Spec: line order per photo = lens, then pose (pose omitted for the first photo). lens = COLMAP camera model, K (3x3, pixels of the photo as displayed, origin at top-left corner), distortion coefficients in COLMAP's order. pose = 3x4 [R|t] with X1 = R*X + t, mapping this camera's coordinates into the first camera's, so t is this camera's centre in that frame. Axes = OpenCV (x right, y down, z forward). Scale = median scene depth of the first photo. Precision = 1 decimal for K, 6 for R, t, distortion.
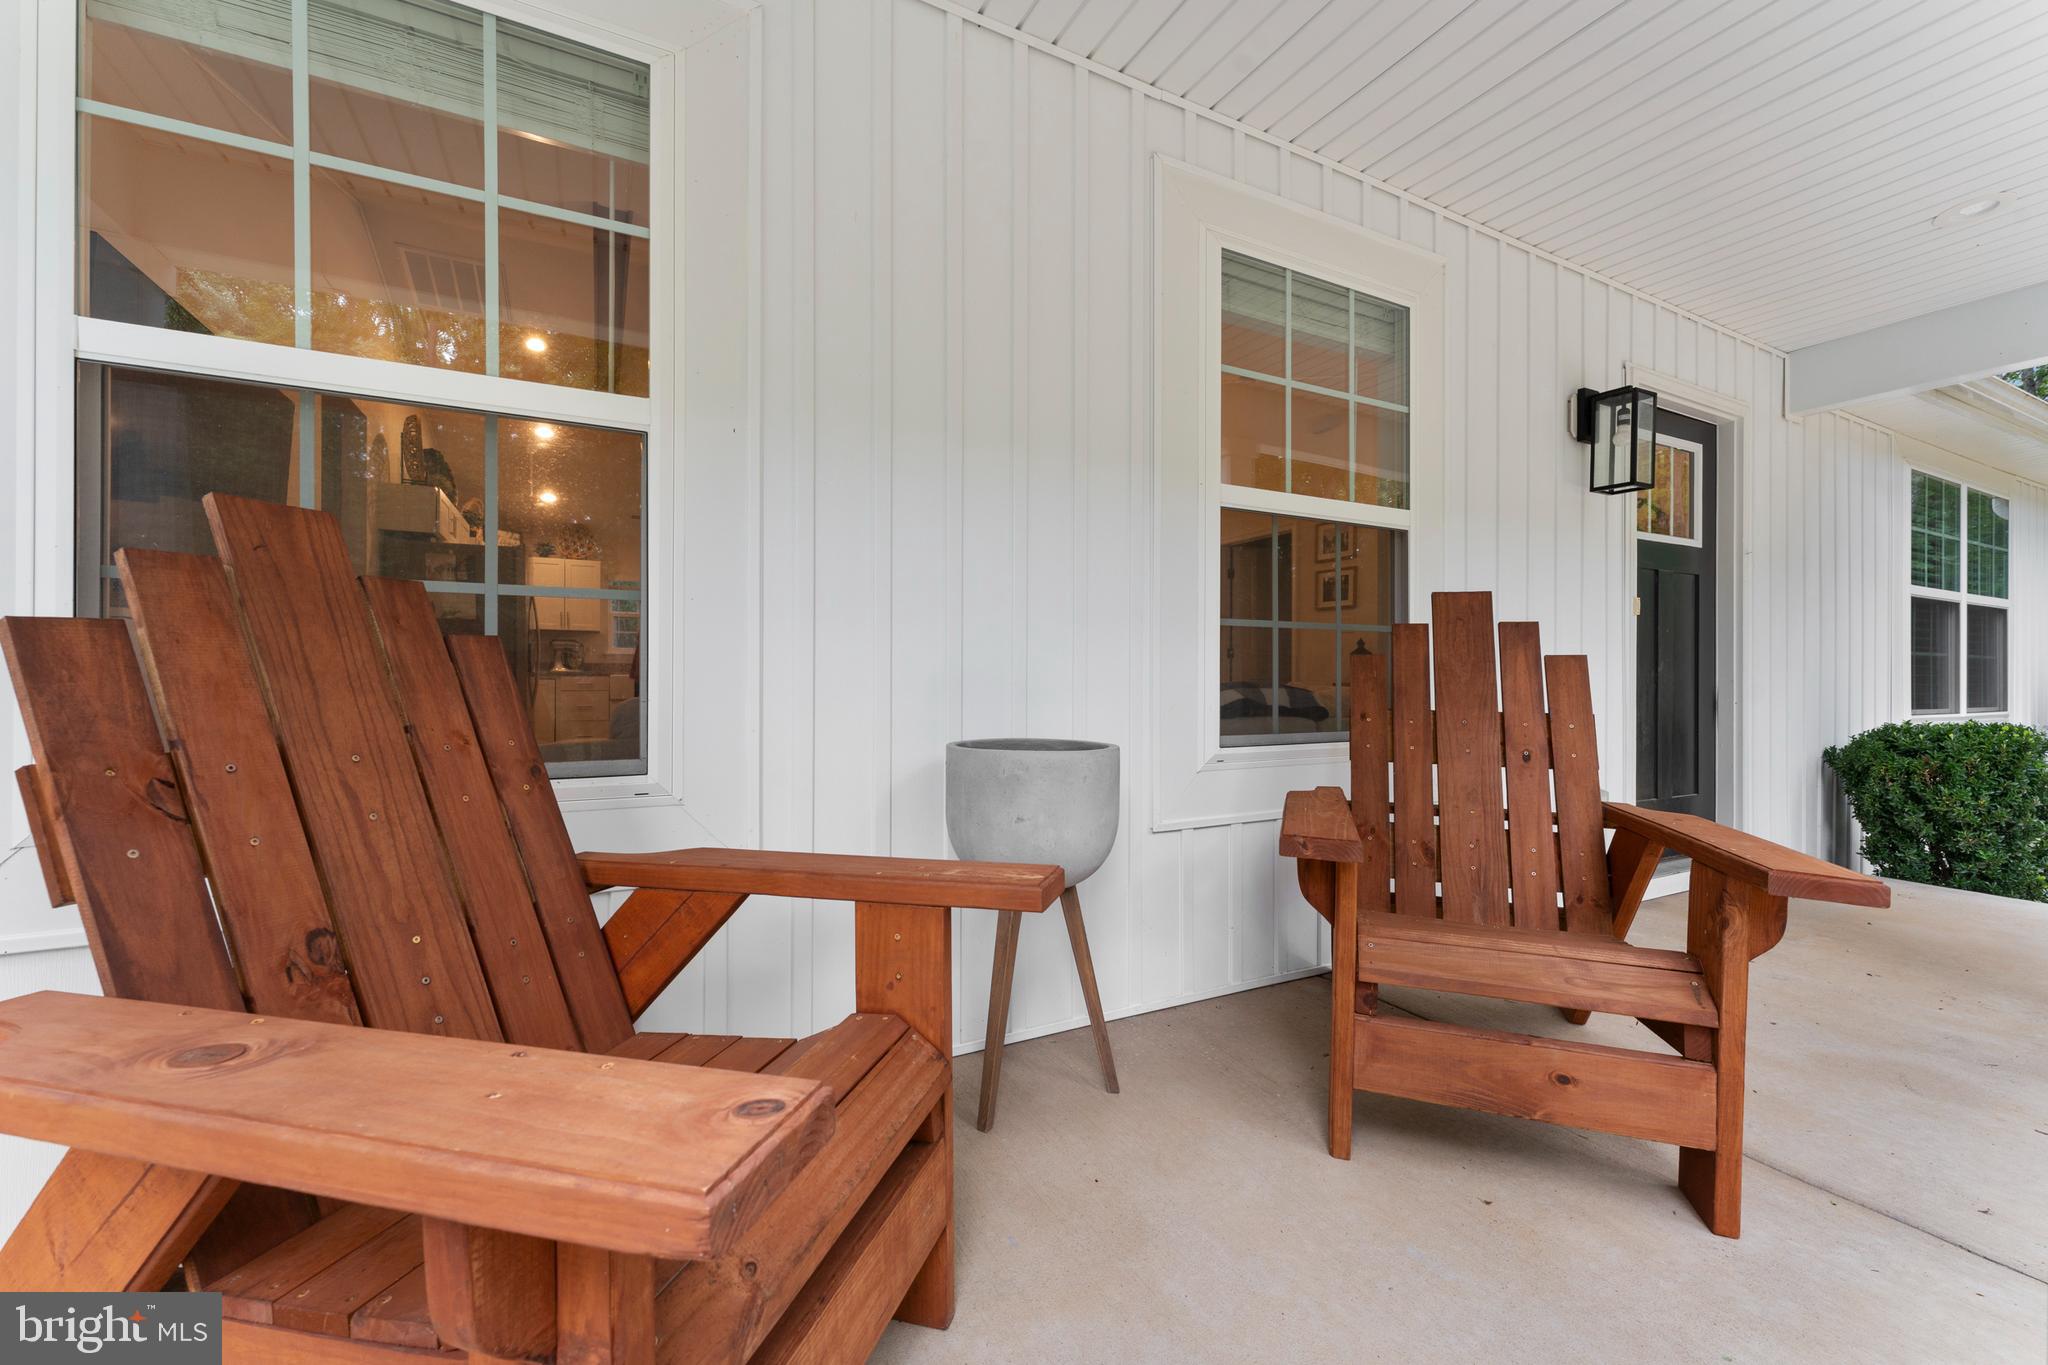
lens RADIAL K [[816.2, 0, 1019.0], [0, 816.2, 679.6], [0, 0, 1]] dist [0.000927, 0.000070]
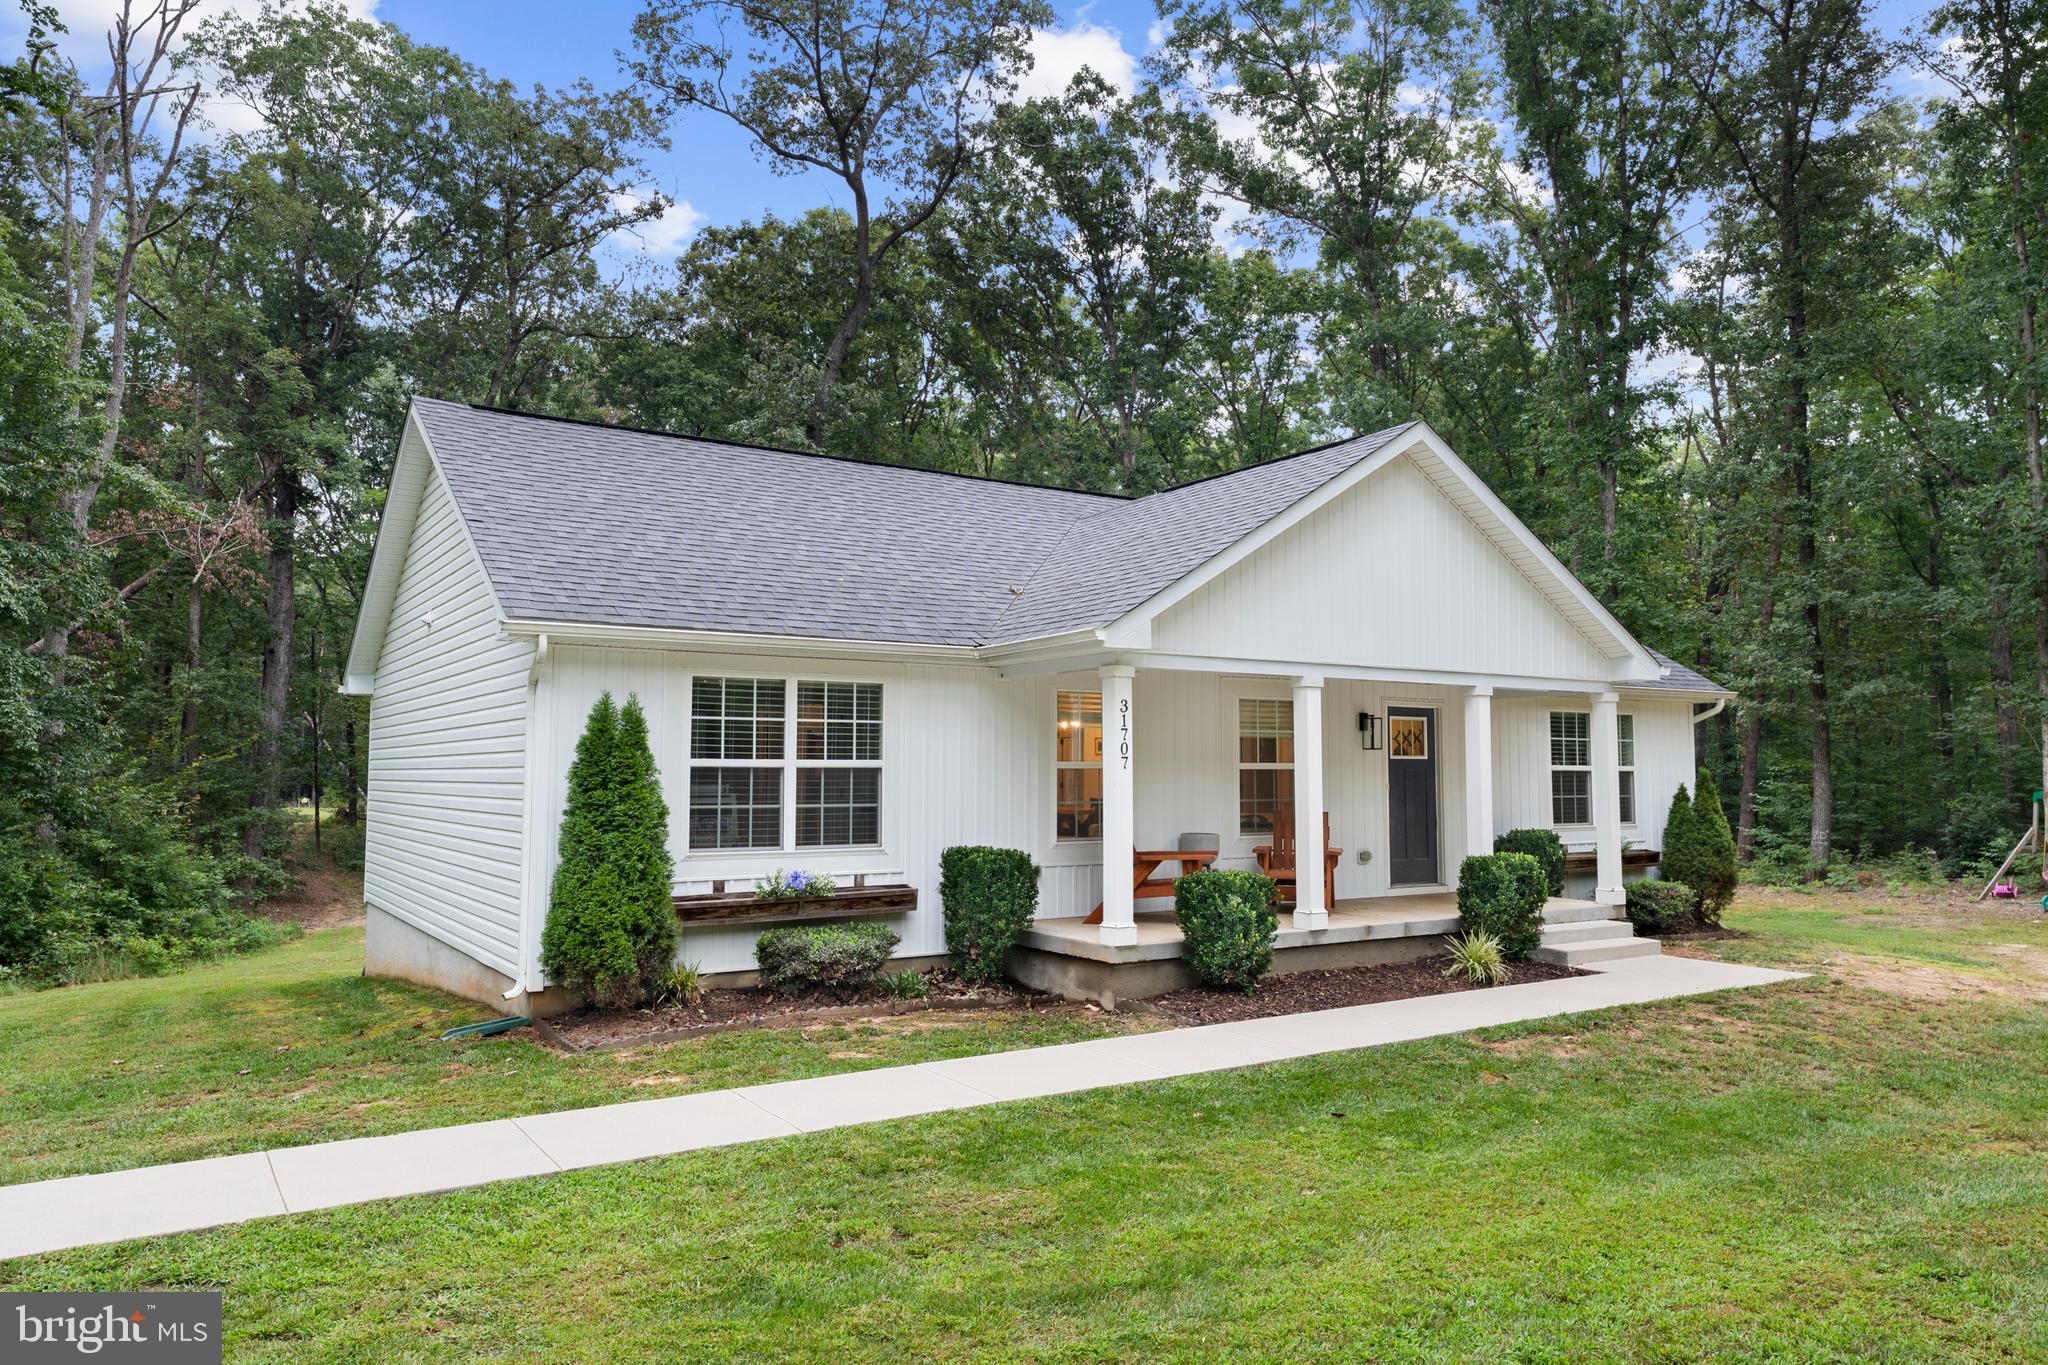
lens RADIAL K [[1375.1, 0, 1024.0], [0, 1375.1, 682.5], [0, 0, 1]] dist [0.002469, -0.001279]
pose [[0.995232, 0.005065, 0.097406, -1.285887], [0.001411, 0.997798, -0.066305, -0.191058], [-0.097528, 0.066126, 0.993034, -4.932014]]
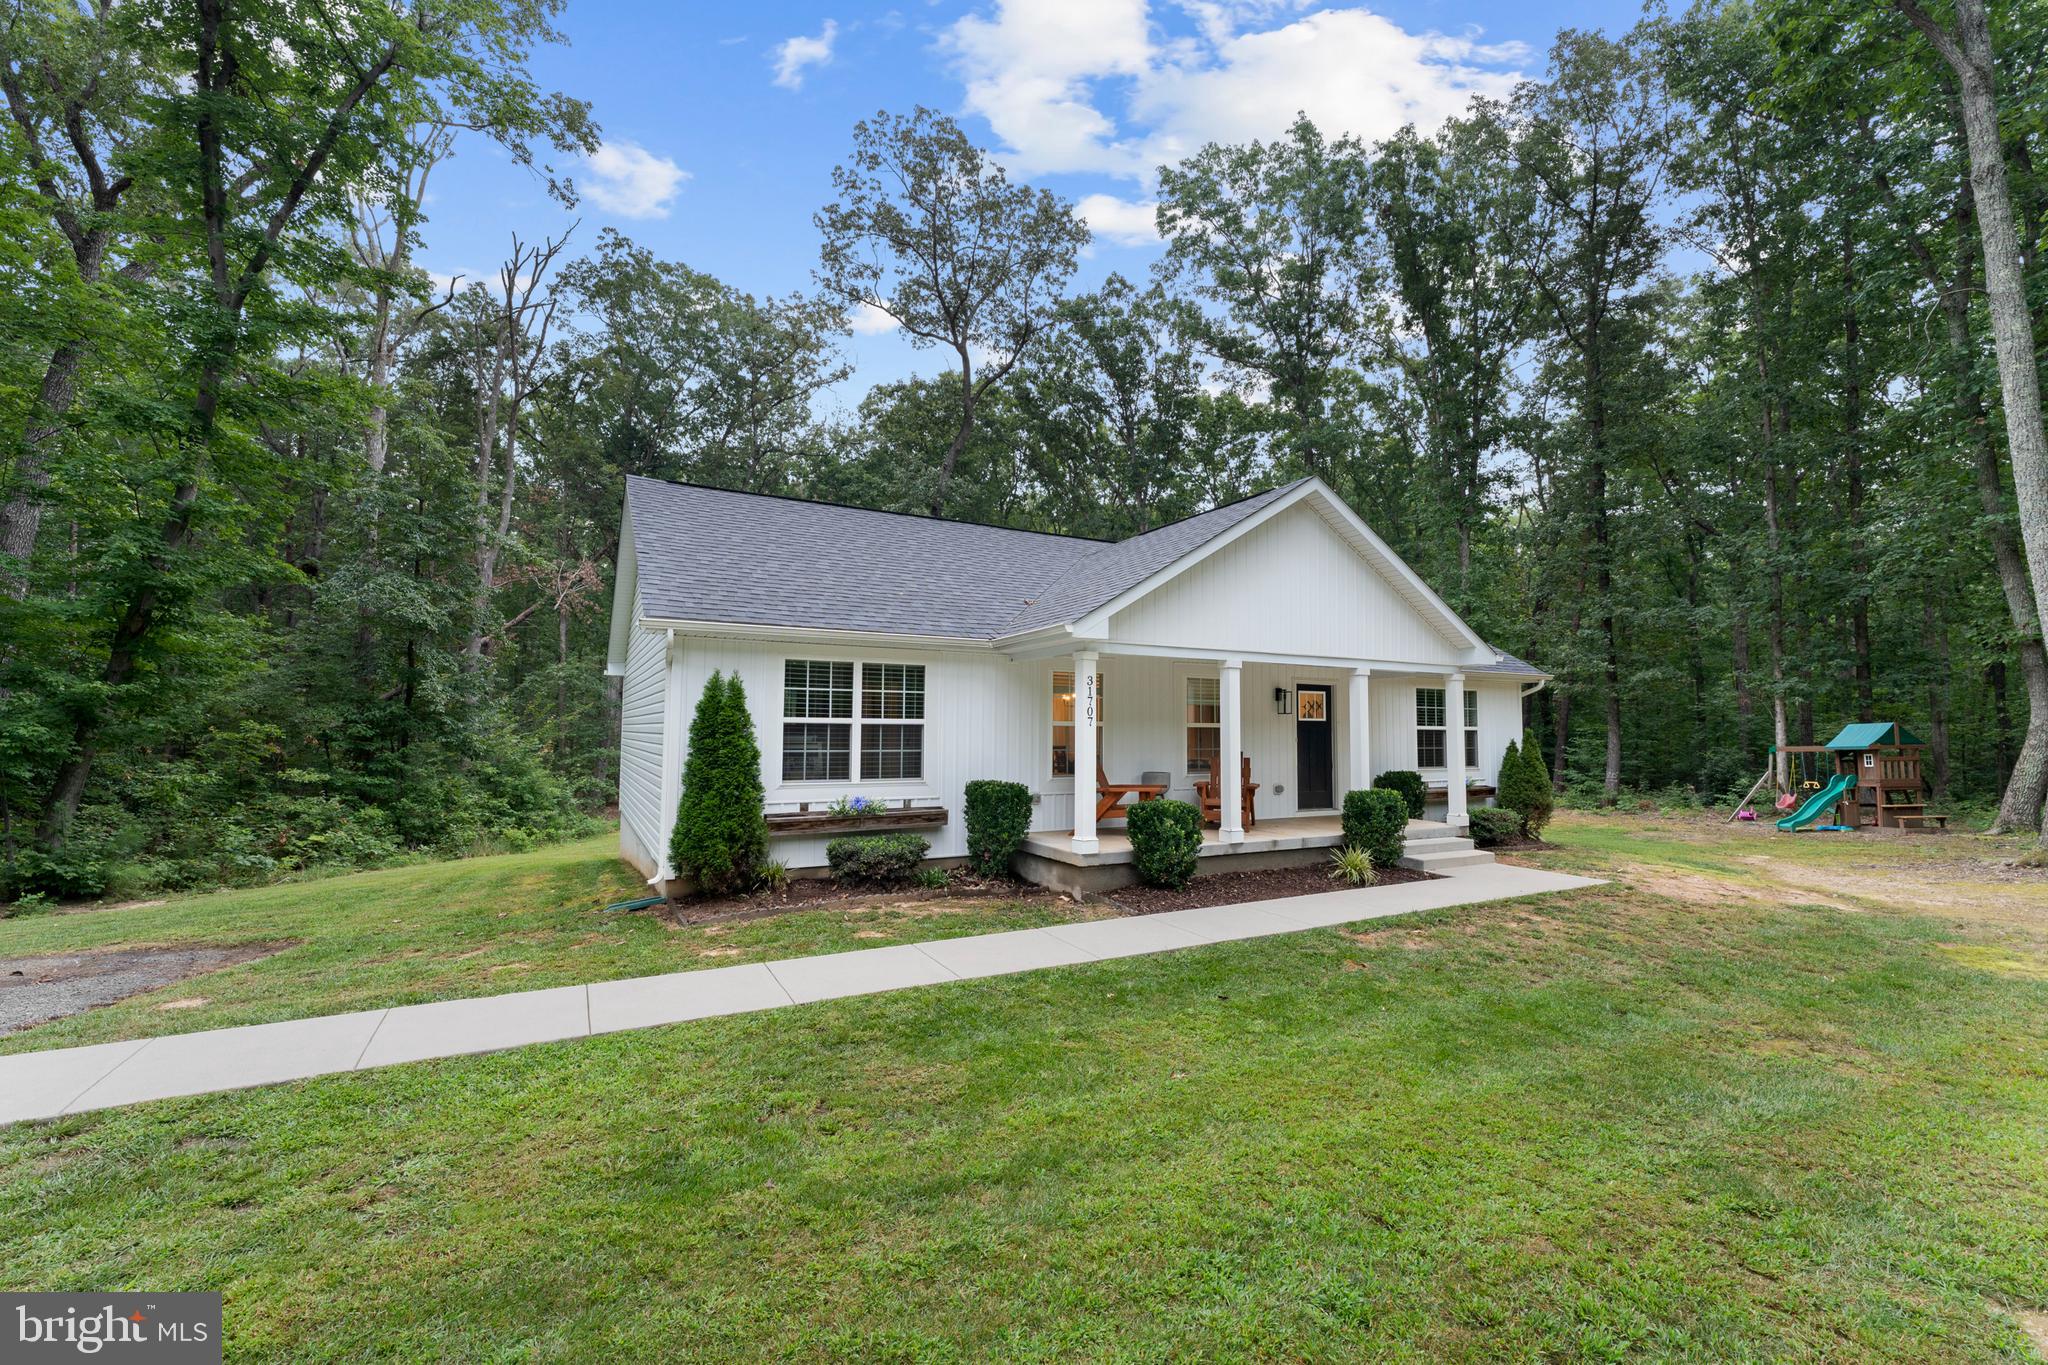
lens RADIAL K [[850.3, 0, 1021.4], [0, 850.3, 683.1], [0, 0, 1]] dist [-0.003724, -0.000109]
pose [[0.999862, 0.005241, 0.015767, -0.873901], [-0.004354, 0.998437, -0.055720, -0.185083], [-0.016034, 0.055644, 0.998322, -4.297433]]
